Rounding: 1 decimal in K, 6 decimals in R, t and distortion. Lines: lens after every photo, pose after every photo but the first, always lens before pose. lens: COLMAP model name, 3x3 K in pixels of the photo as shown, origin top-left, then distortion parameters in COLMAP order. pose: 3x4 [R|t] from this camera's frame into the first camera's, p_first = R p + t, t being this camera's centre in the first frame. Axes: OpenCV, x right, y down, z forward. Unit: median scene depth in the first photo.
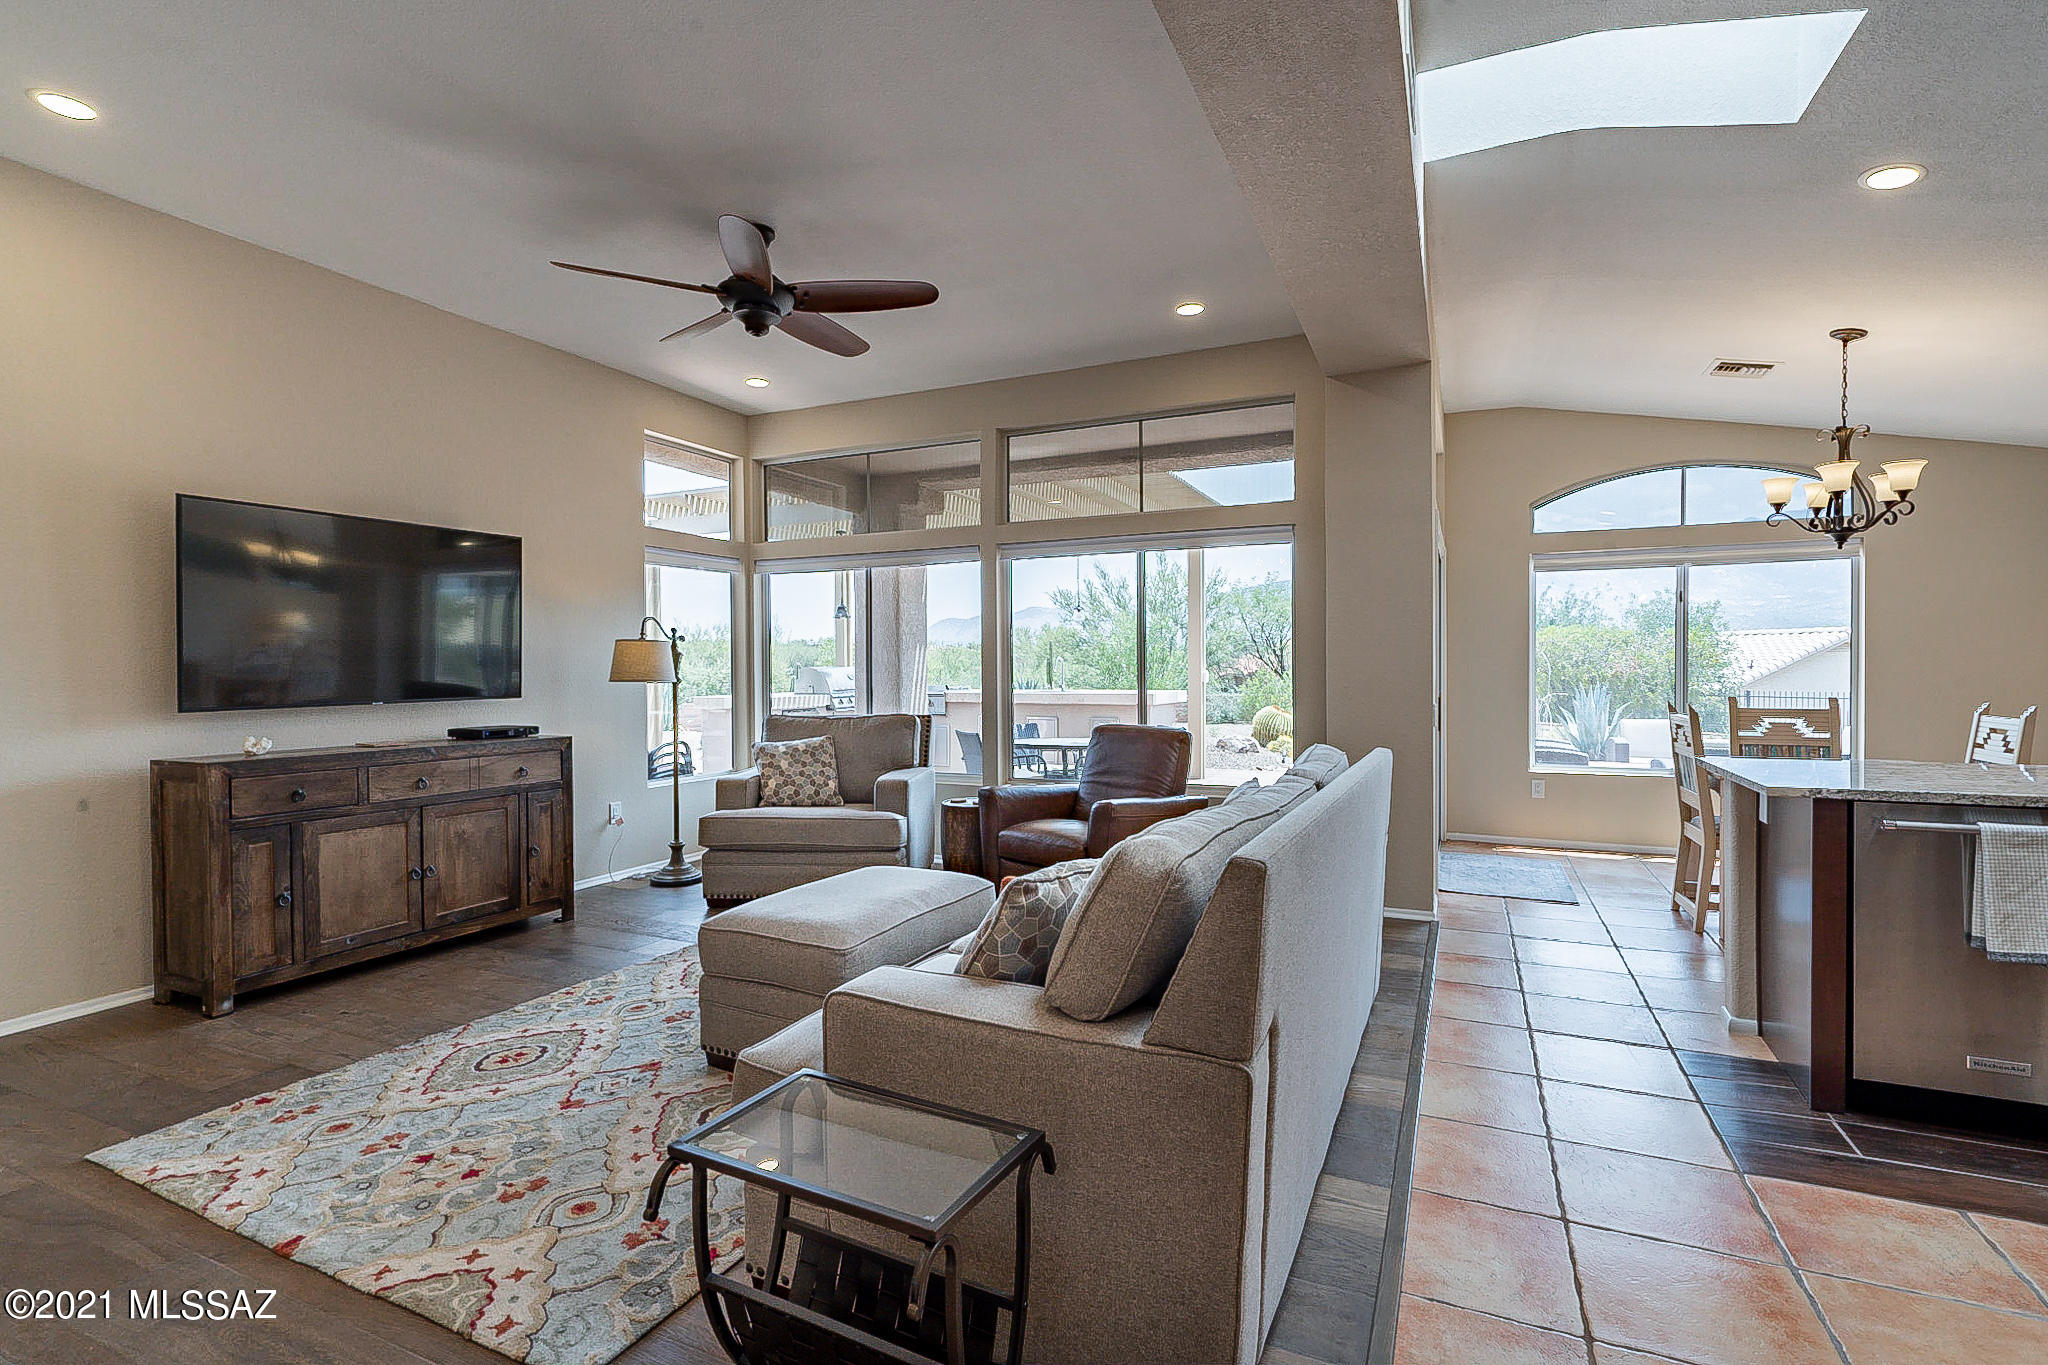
lens RADIAL K [[957.9, 0, 1024.0], [0, 957.9, 682.5], [0, 0, 1]] dist [0.005736, 0.000645]
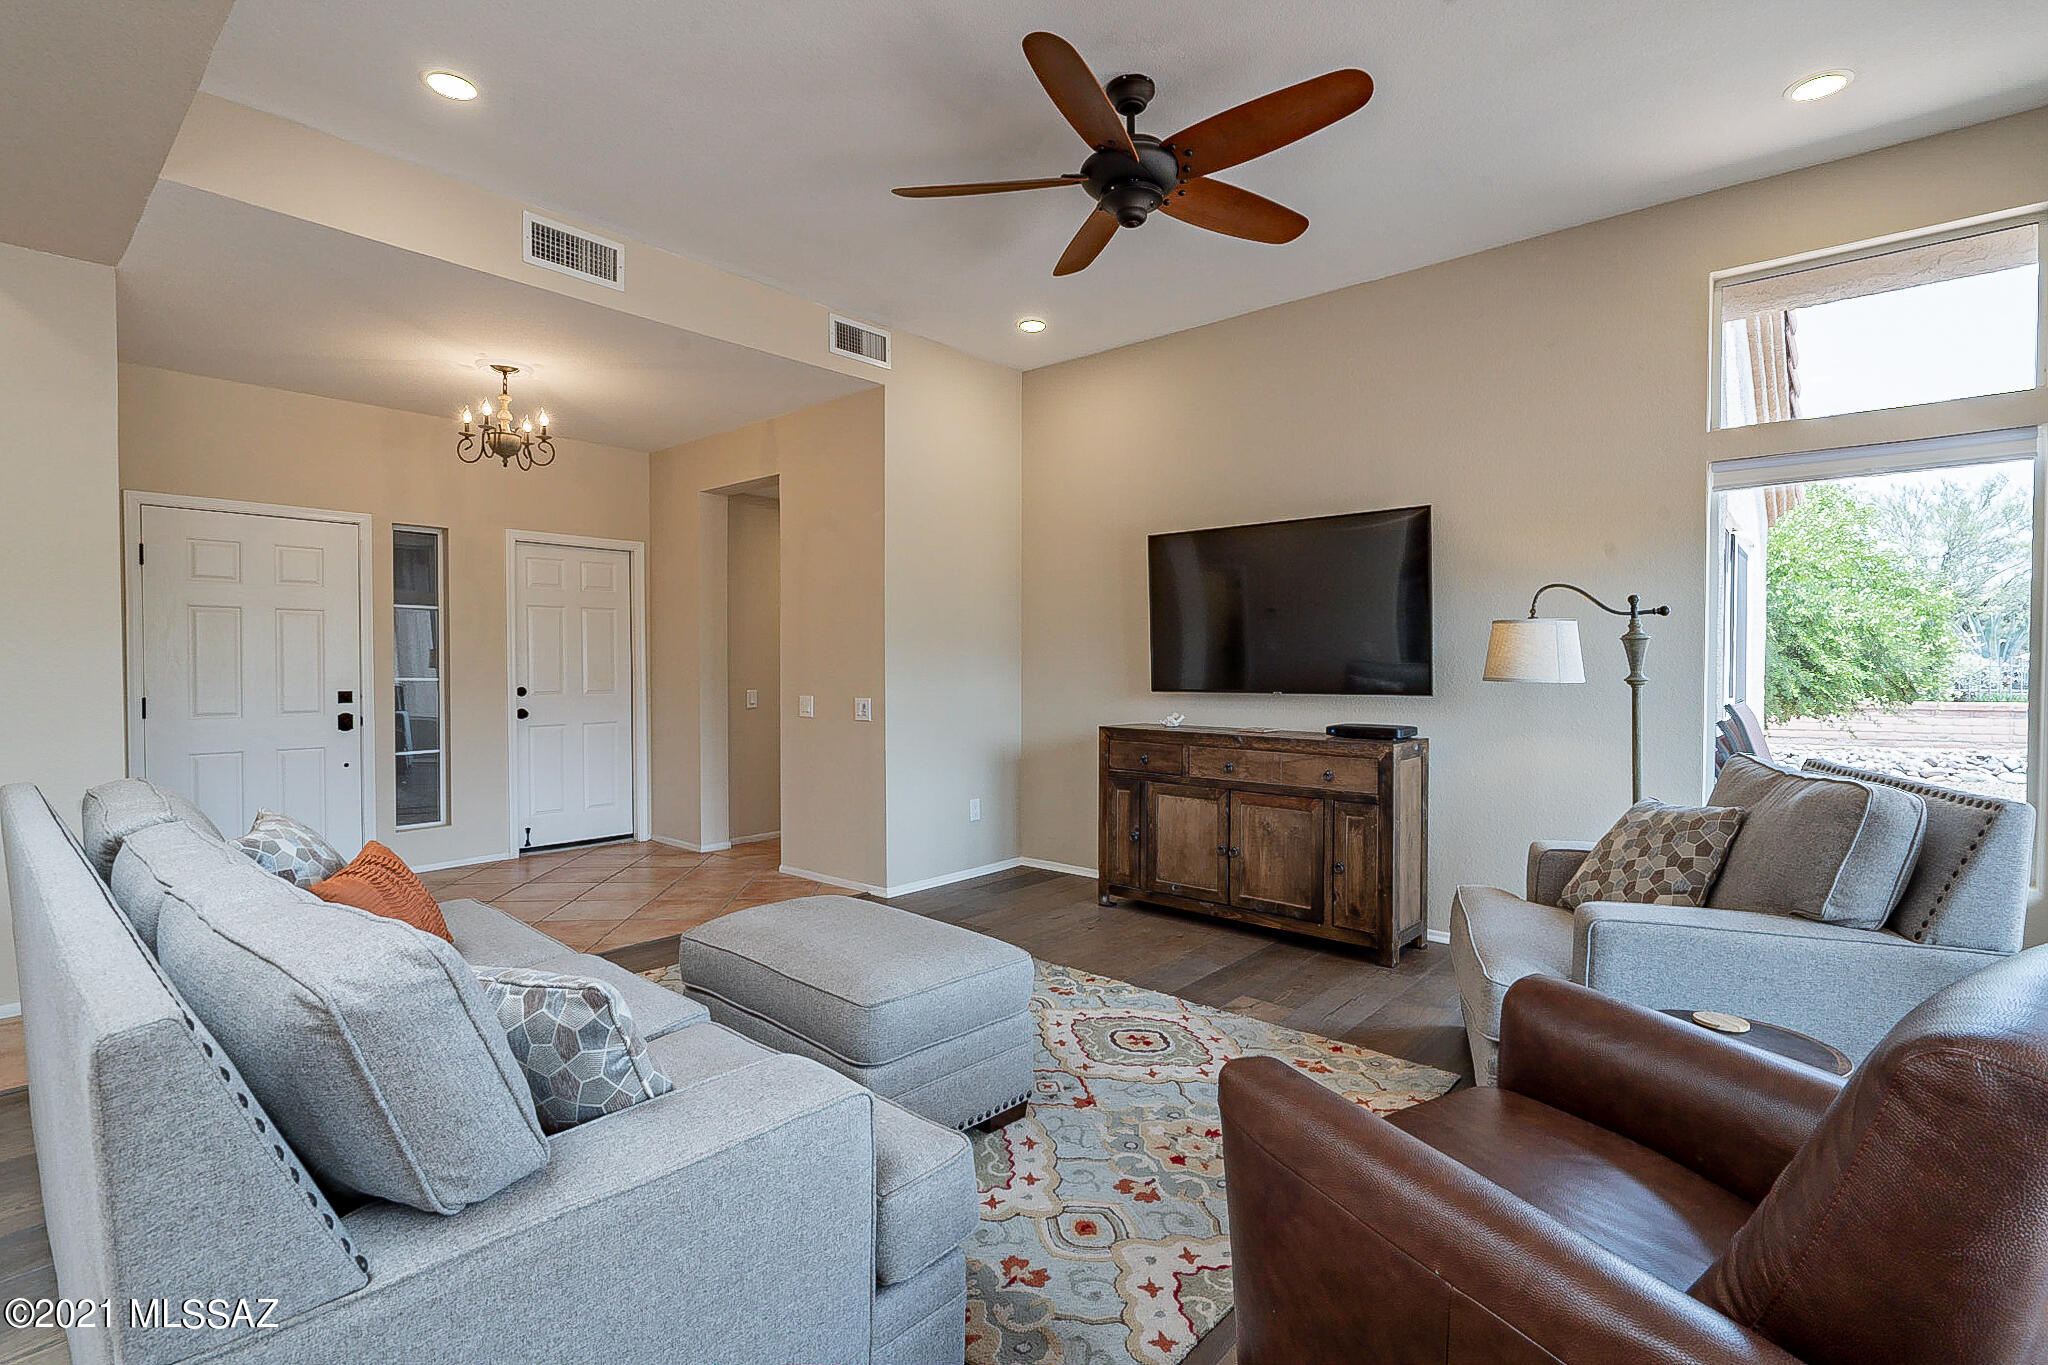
lens RADIAL K [[945.4, 0, 1040.3], [0, 945.4, 684.4], [0, 0, 1]] dist [0.000063, 0.000021]
pose [[-0.267996, 0.025372, -0.963086, 0.431464], [-0.015699, 0.999405, 0.030698, -0.016993], [0.963292, 0.023346, -0.267438, 1.044086]]
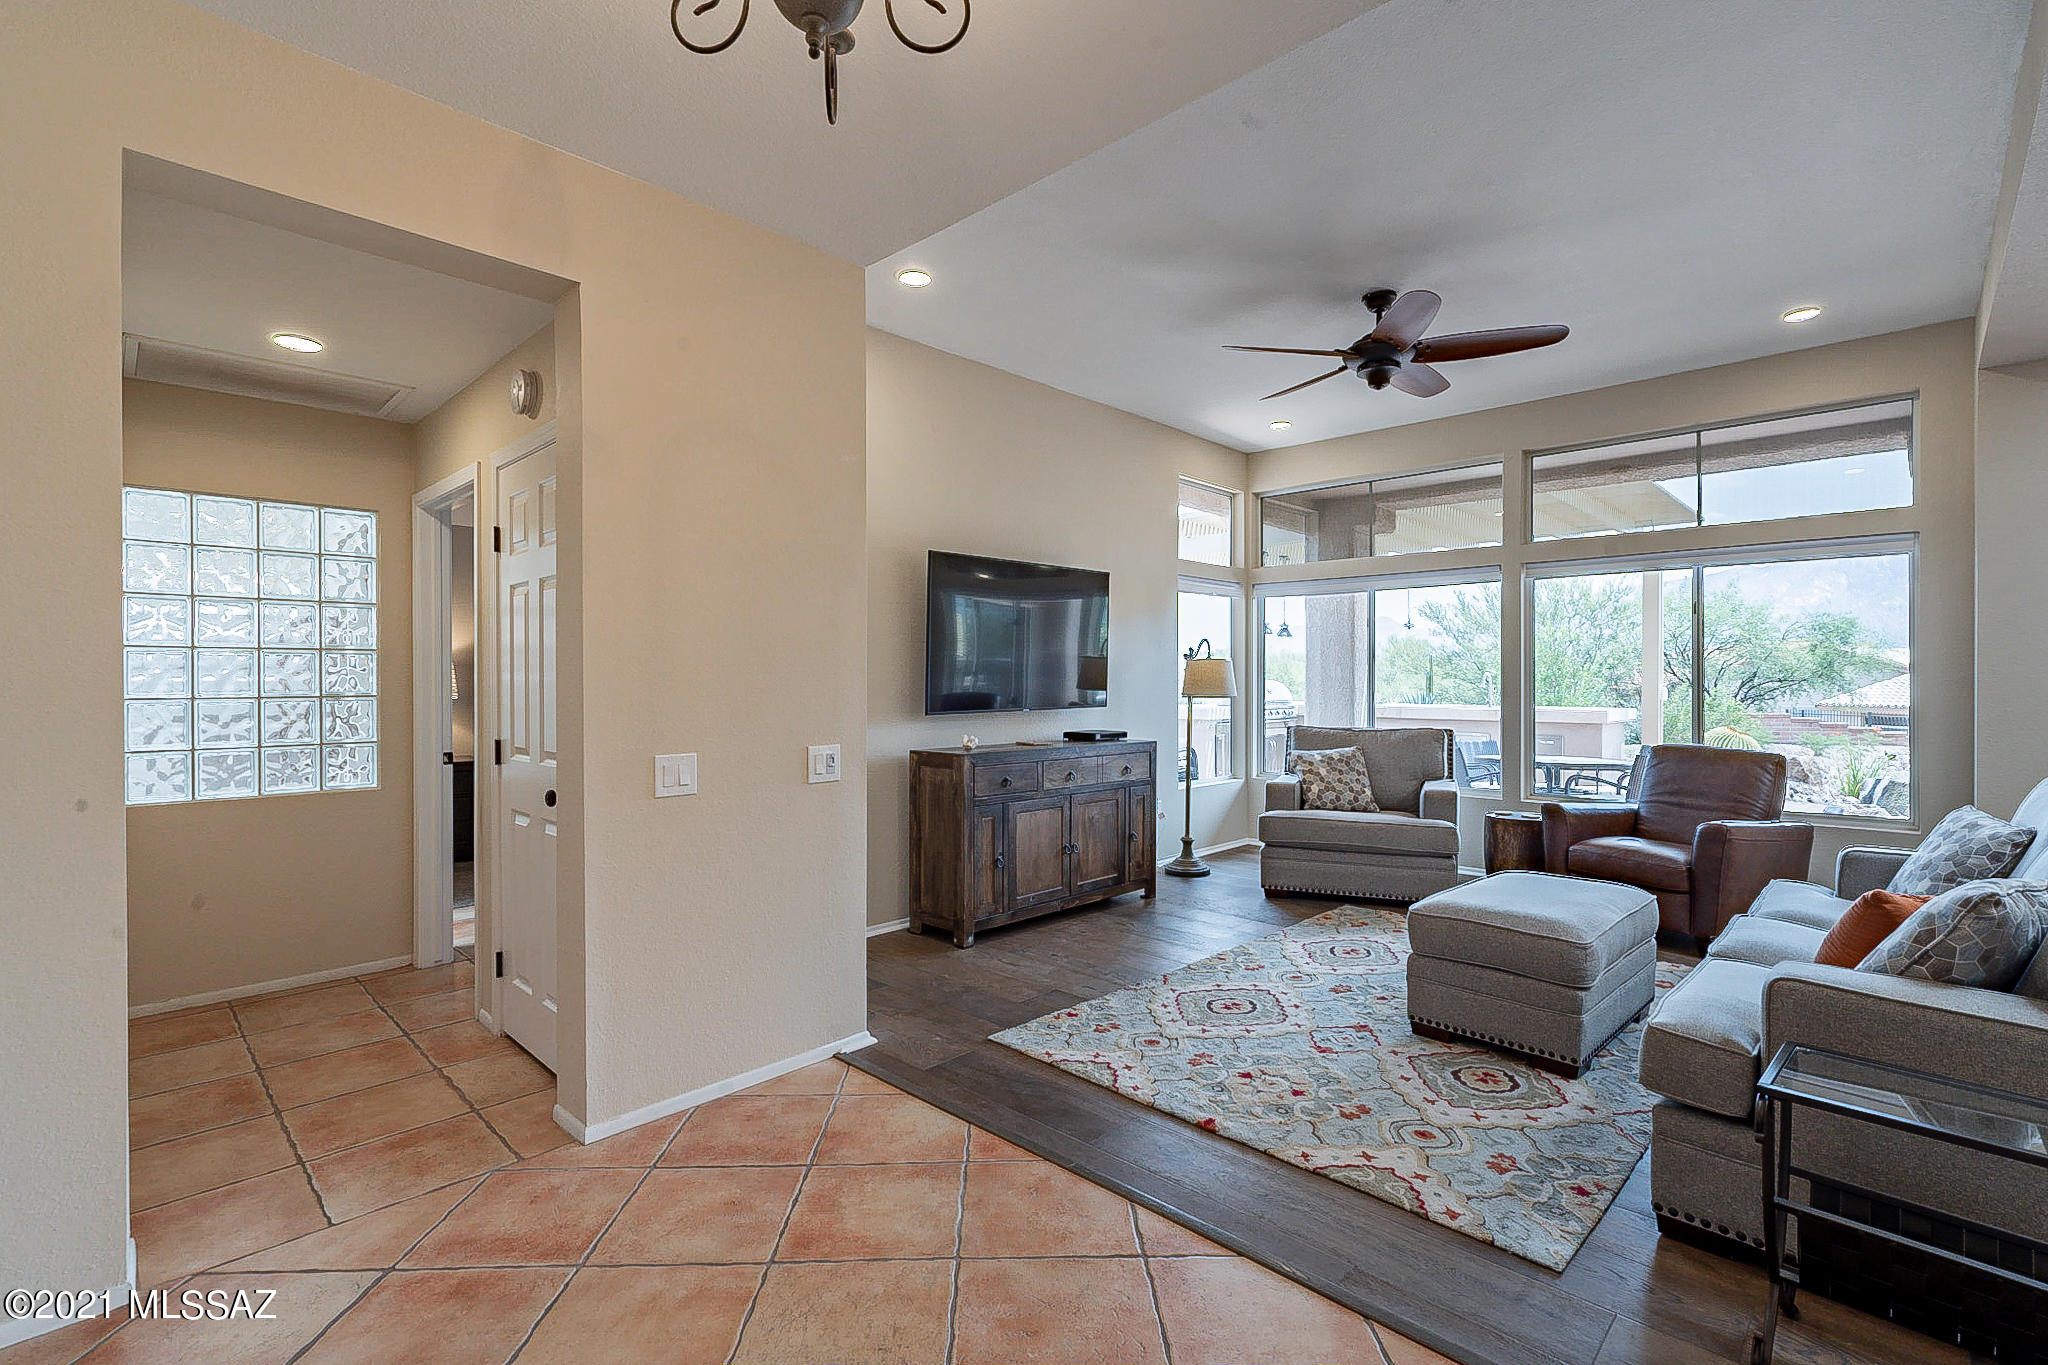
lens RADIAL K [[926.6, 0, 1024.0], [0, 926.6, 682.5], [0, 0, 1]] dist [-0.001897, 0.000430]
pose [[0.945188, 0.008310, -0.326420, -0.288006], [-0.011999, 0.999885, -0.009288, -0.002966], [0.326305, 0.012696, 0.945179, -0.141507]]
